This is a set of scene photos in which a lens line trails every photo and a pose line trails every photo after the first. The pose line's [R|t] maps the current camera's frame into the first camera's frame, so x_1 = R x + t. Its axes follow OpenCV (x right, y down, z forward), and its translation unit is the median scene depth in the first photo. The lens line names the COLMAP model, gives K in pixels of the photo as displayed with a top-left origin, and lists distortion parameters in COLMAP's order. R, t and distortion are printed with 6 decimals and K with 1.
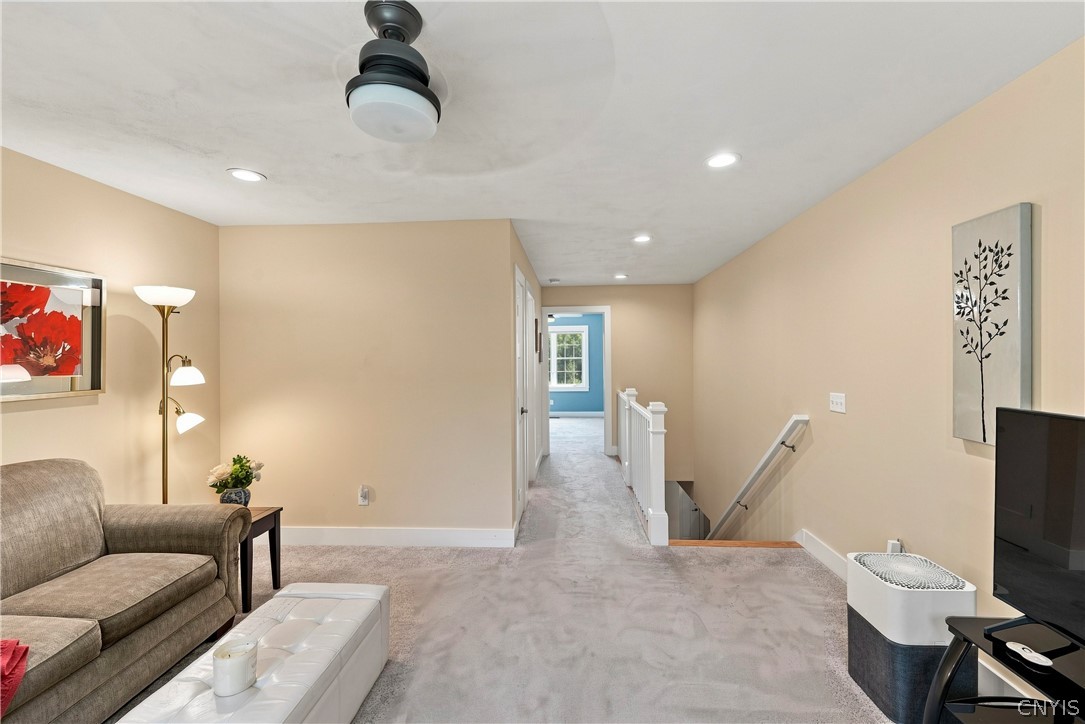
lens RADIAL K [[445.5, 0, 546.1], [0, 445.5, 350.8], [0, 0, 1]] dist [0.001933, -0.003974]
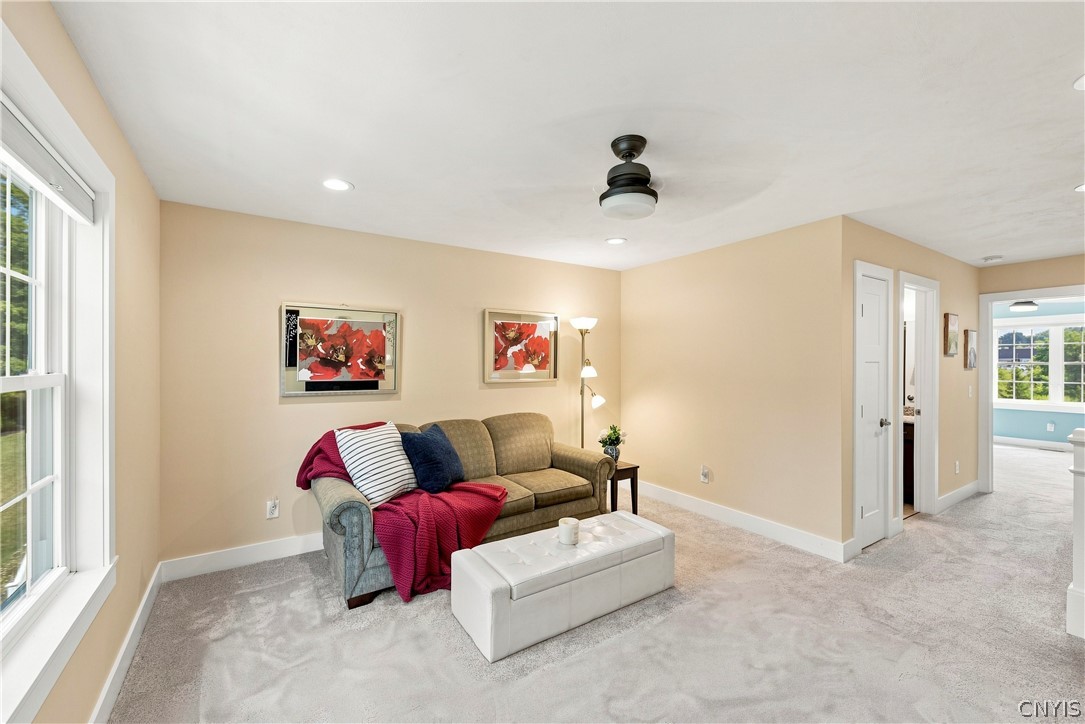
lens RADIAL K [[445.5, 0, 546.1], [0, 445.5, 350.8], [0, 0, 1]] dist [0.001933, -0.003974]
pose [[0.583050, -0.014811, -0.812301, 0.433729], [0.007885, 0.999890, -0.012572, -0.001231], [0.812398, 0.000925, 0.583102, -0.079181]]
